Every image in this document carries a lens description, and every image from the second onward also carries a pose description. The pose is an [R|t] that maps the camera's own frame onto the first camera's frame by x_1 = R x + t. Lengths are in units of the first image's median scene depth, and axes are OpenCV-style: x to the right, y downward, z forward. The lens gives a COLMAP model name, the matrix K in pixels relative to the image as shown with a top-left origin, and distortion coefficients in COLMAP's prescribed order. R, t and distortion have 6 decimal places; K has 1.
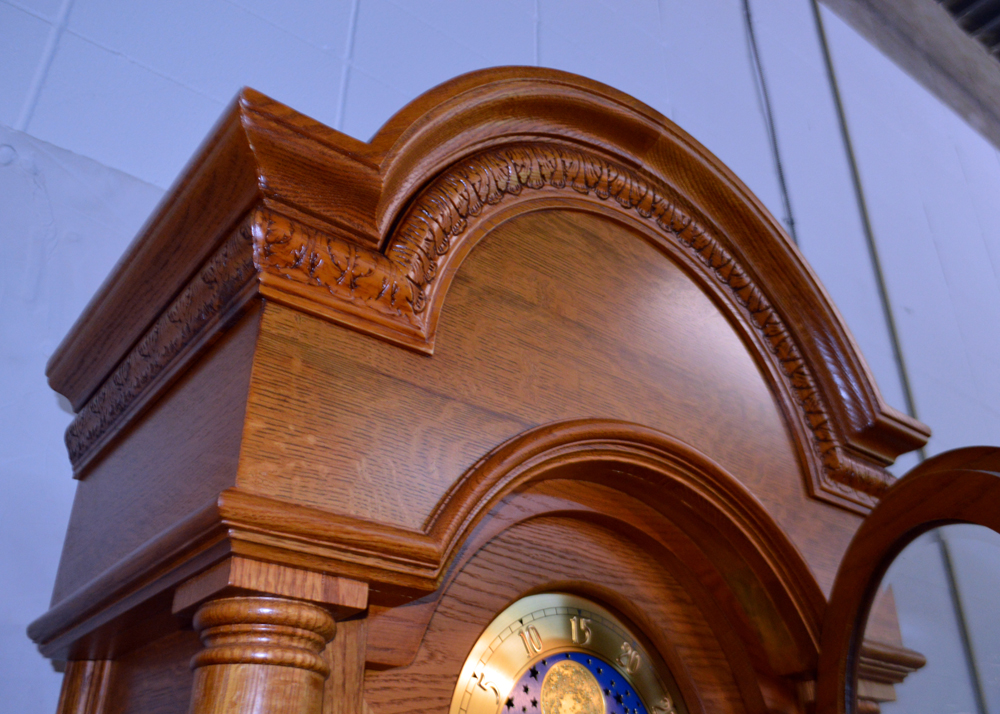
lens RADIAL K [[904.2, 0, 500.0], [0, 904.2, 357.0], [0, 0, 1]] dist [-0.015062, -0.001347]
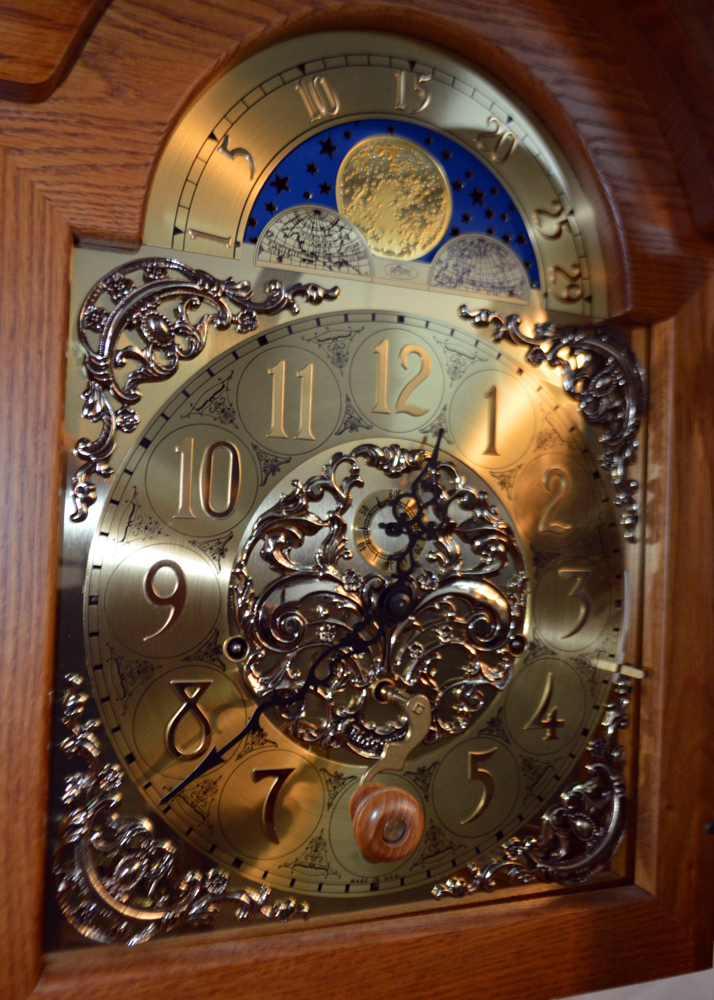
lens RADIAL K [[904.2, 0, 357.0], [0, 904.2, 500.0], [0, 0, 1]] dist [-0.015062, -0.001347]
pose [[0.957603, 0.033626, -0.286122, 0.303142], [0.102301, 0.888750, 0.446831, 0.324506], [0.269316, -0.457157, 0.847630, 0.344647]]
